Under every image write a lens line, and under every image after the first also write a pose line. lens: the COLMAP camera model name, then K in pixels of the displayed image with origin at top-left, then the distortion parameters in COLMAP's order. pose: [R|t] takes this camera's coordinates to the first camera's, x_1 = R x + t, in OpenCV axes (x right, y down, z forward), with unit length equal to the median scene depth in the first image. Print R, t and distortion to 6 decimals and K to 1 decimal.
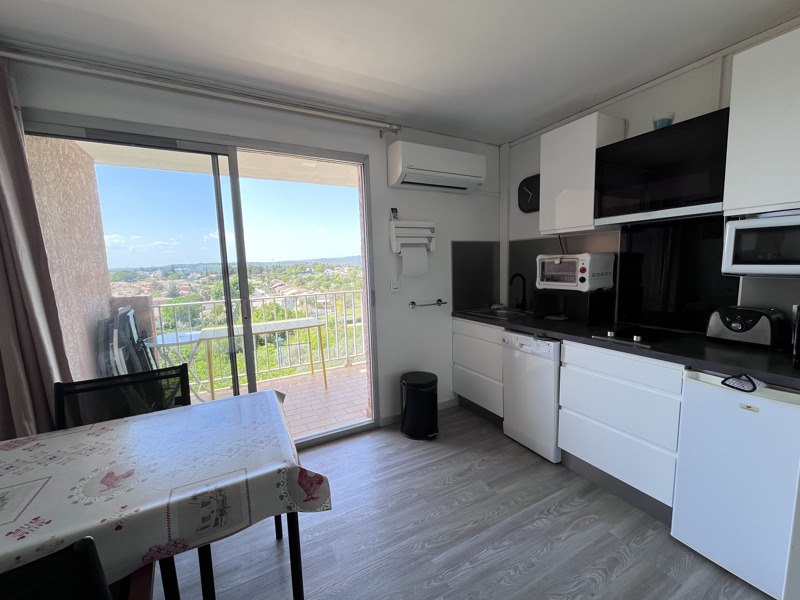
lens RADIAL K [[320.3, 0, 396.6], [0, 320.3, 296.8], [0, 0, 1]] dist [0.000670, -0.000053]
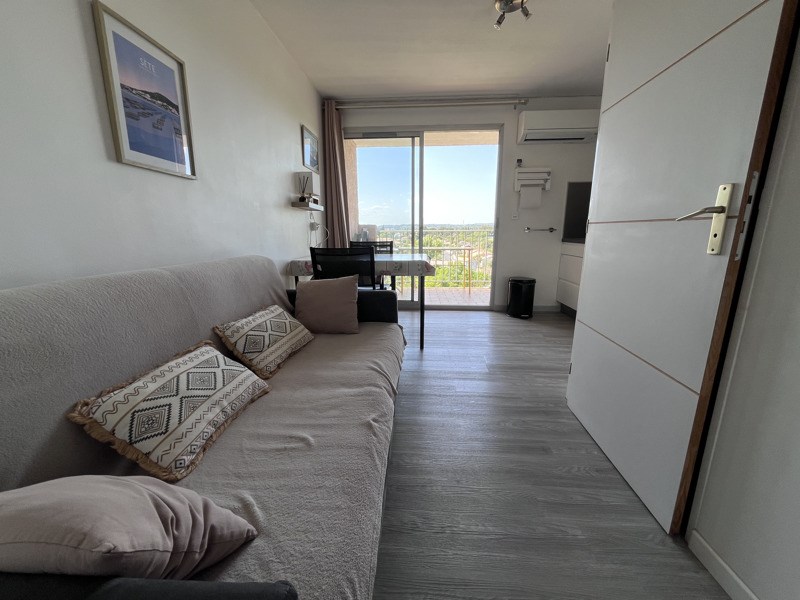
lens RADIAL K [[323.5, 0, 400.0], [0, 323.5, 300.0], [0, 0, 1]] dist [-0.002426, -0.000312]
pose [[0.848466, 0.137391, -0.511105, 0.385789], [-0.078520, 0.987708, 0.135160, 0.205647], [0.523392, -0.074547, 0.848825, -0.595912]]
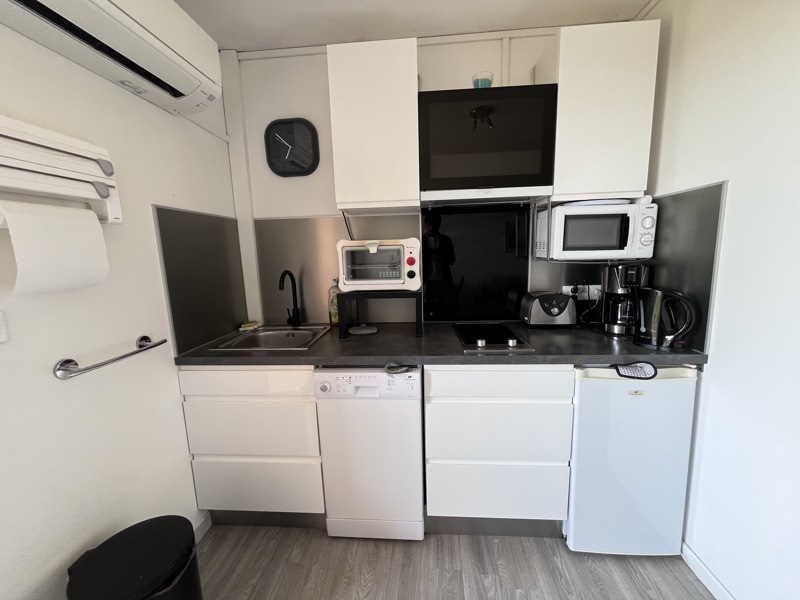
lens RADIAL K [[323.5, 0, 400.0], [0, 323.5, 300.0], [0, 0, 1]] dist [-0.002426, -0.000312]
pose [[0.530769, -0.118297, 0.839220, -0.051615], [0.101985, 0.991930, 0.075322, -0.046771], [-0.841358, 0.045609, 0.538550, 0.546855]]
